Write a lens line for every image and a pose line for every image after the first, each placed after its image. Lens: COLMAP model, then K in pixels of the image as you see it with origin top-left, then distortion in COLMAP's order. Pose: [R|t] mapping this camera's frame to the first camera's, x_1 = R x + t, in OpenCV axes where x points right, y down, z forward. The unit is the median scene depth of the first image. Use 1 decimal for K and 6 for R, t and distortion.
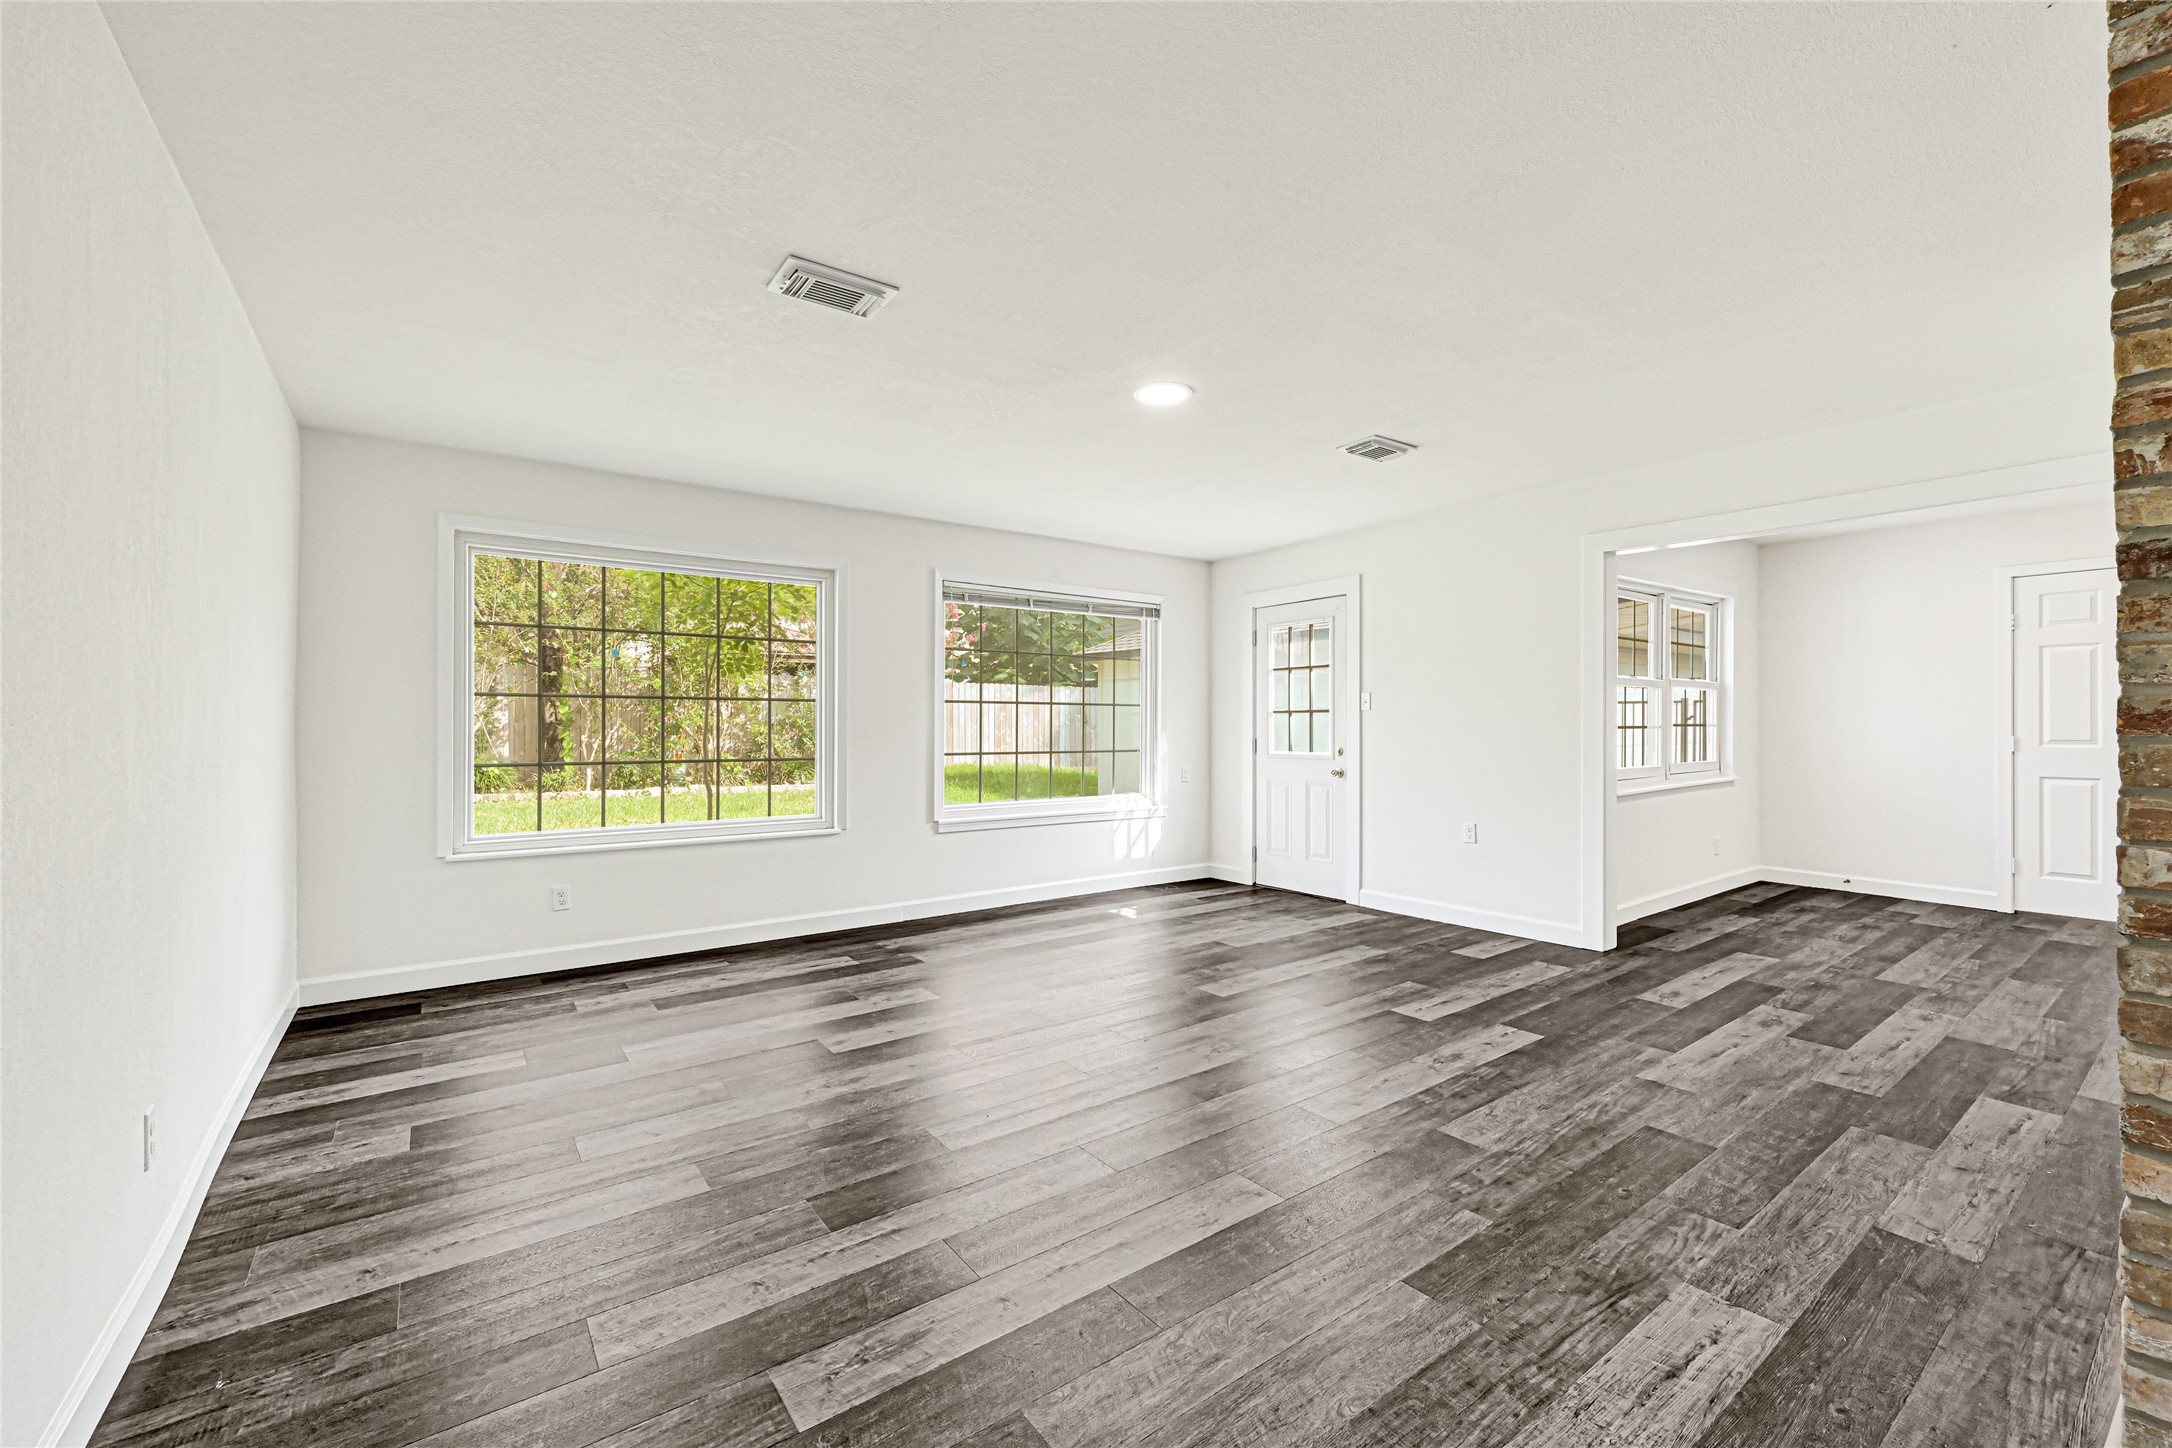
lens RADIAL K [[878.6, 0, 1093.2], [0, 878.6, 723.2], [0, 0, 1]] dist [0.003717, 0.000509]
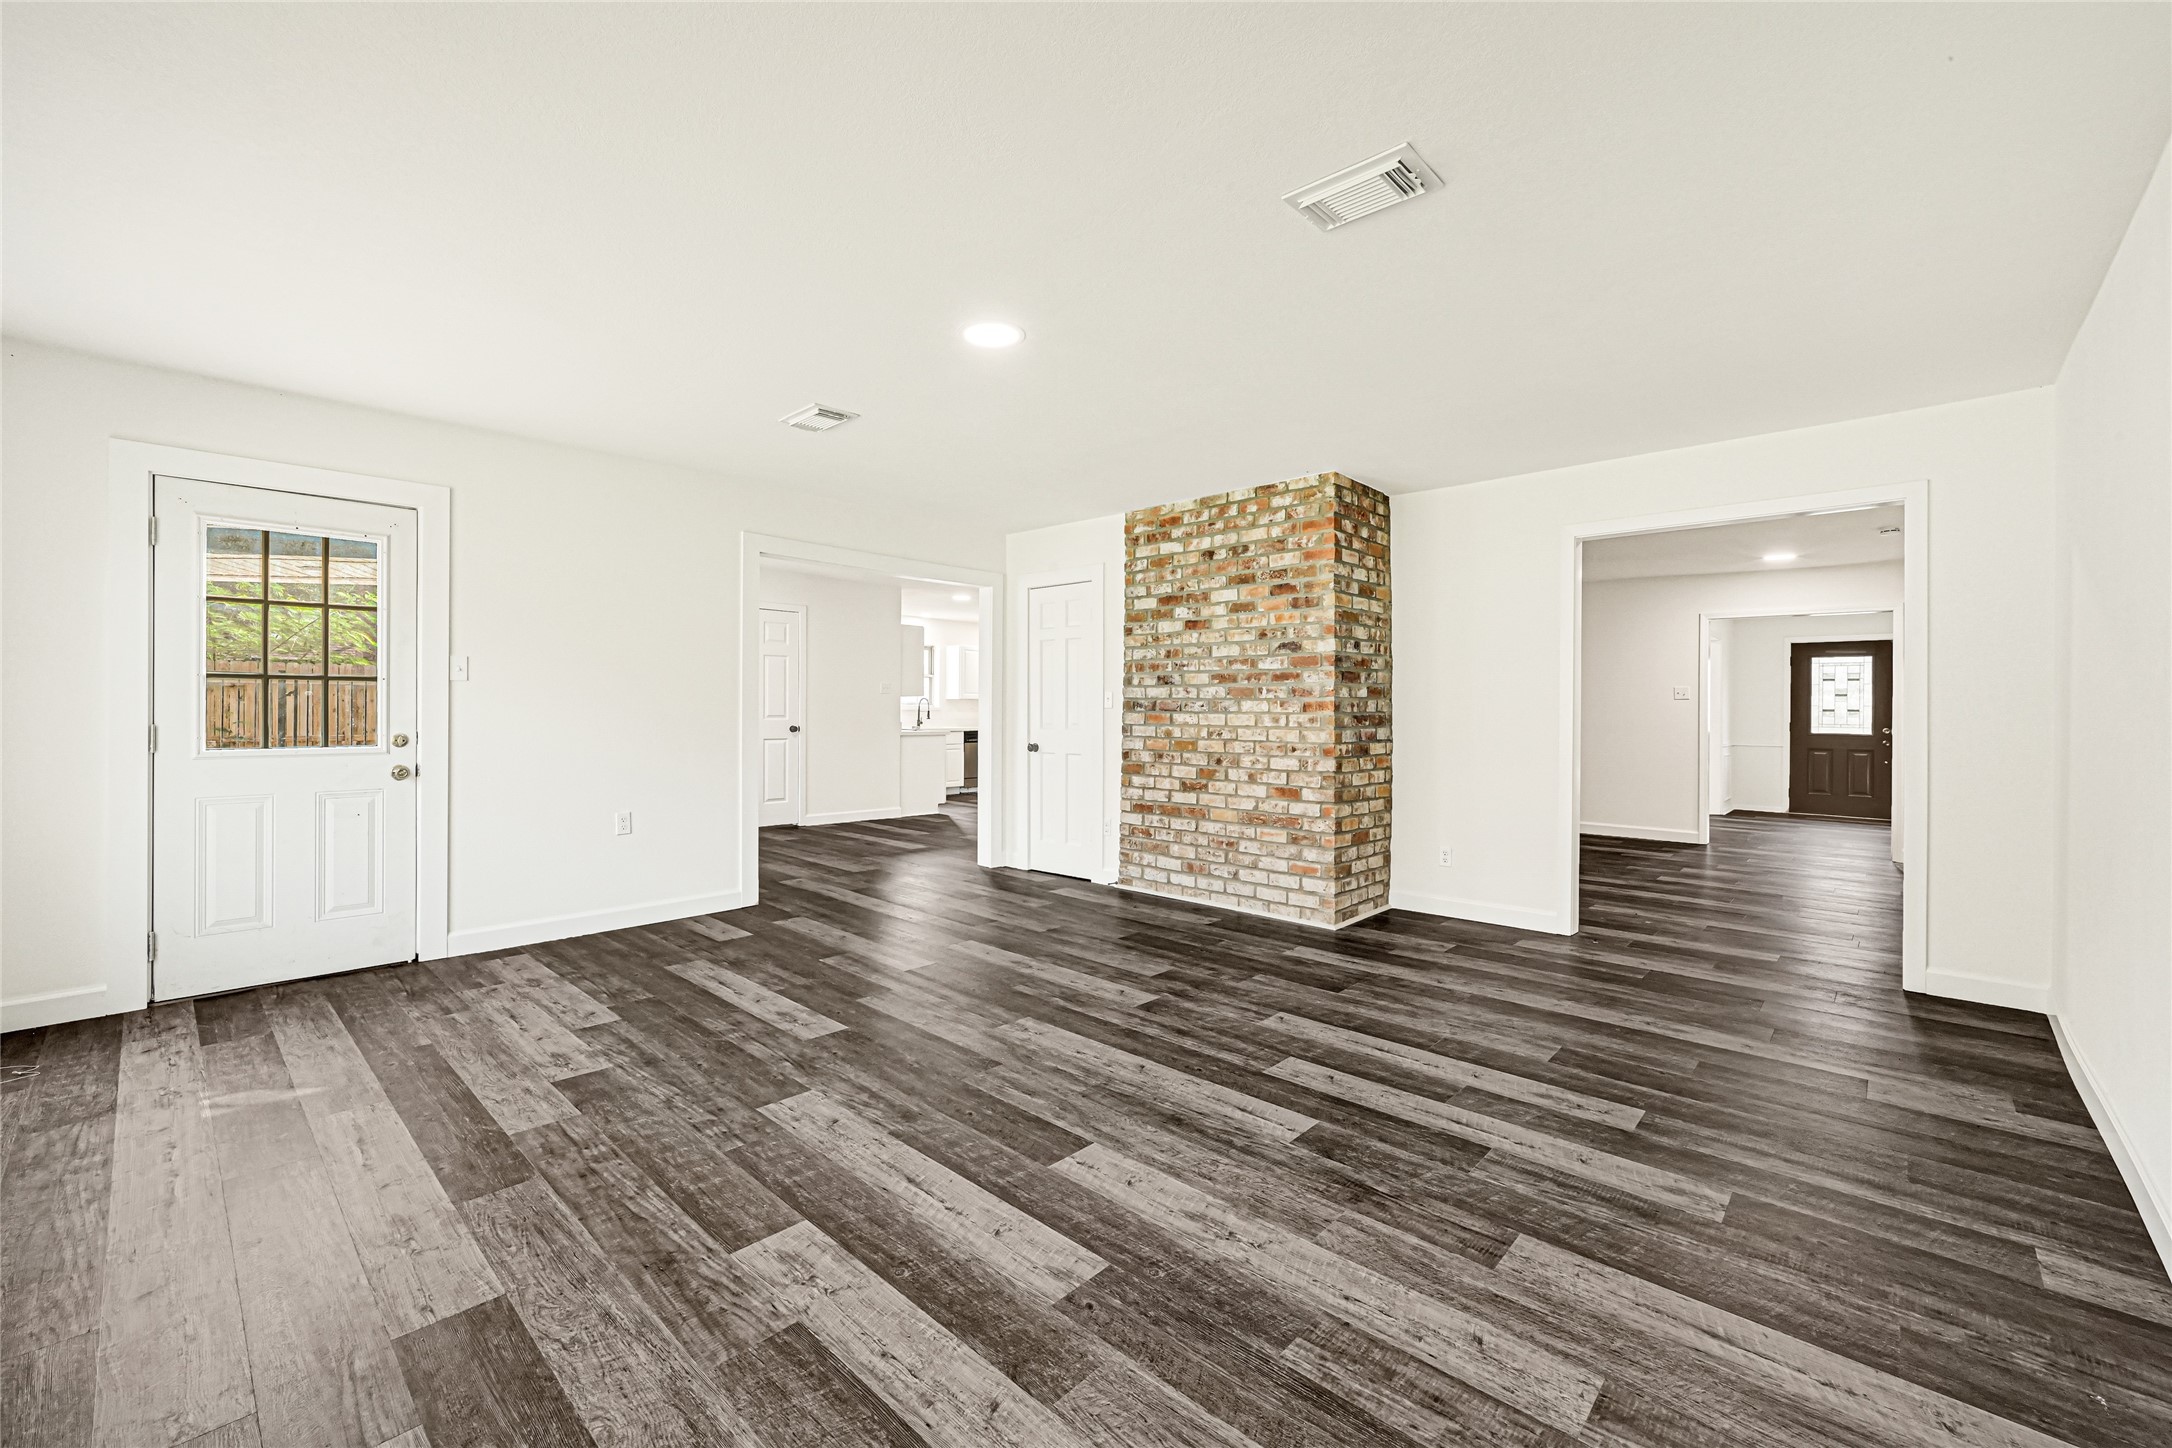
lens RADIAL K [[878.6, 0, 1085.1], [0, 878.6, 708.7], [0, 0, 1]] dist [0.003717, 0.000509]
pose [[-0.178966, 0.001435, 0.983854, -1.206739], [-0.009658, 0.999948, -0.003215, 0.013701], [-0.983808, -0.010077, -0.178943, 1.570304]]
